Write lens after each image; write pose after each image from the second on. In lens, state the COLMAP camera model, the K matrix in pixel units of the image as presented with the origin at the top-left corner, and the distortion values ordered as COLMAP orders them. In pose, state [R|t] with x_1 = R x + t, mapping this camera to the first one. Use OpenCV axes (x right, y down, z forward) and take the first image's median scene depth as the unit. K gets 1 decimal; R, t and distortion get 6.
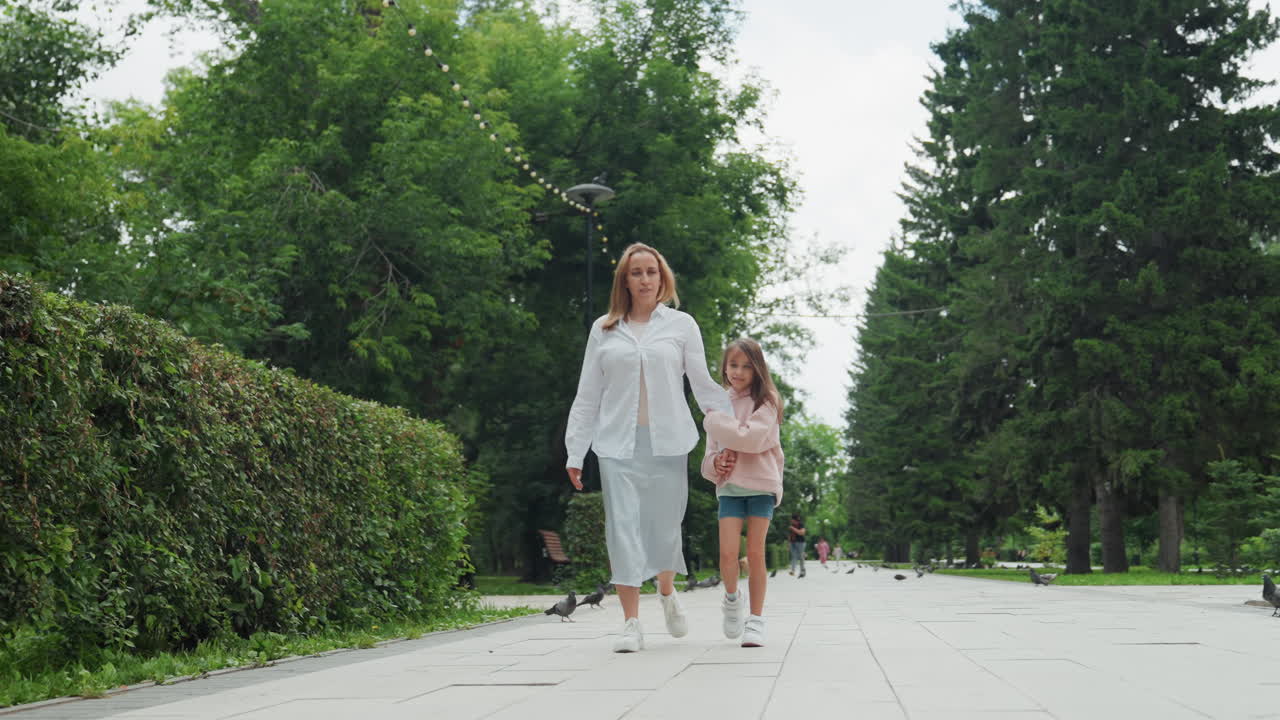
lens RADIAL K [[1447.8, 0, 610.5], [0, 1447.8, 362.6], [0, 0, 1]] dist [-0.026209, 0.021049]
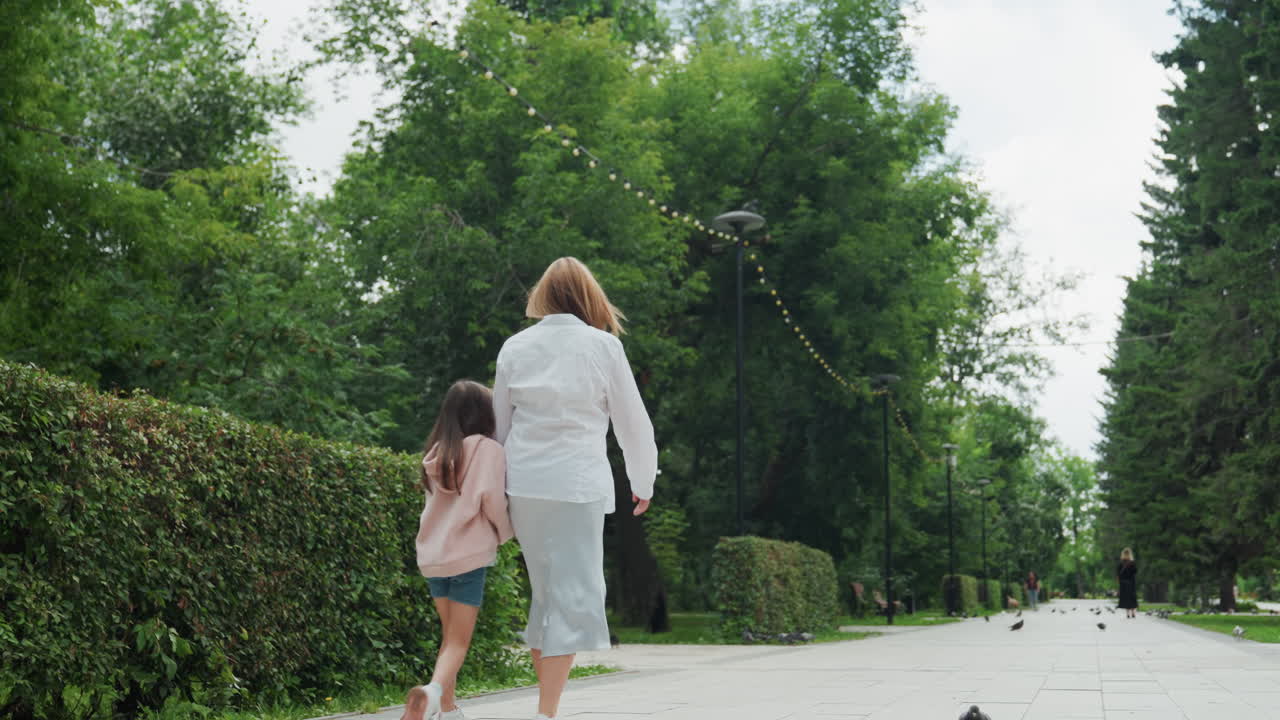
lens RADIAL K [[1447.8, 0, 610.5], [0, 1447.8, 362.6], [0, 0, 1]] dist [-0.026209, 0.021049]
pose [[0.986053, -0.018250, -0.165428, 0.158534], [0.014210, 0.999572, -0.025569, -0.001775], [0.165824, 0.022862, 0.985890, 0.127818]]
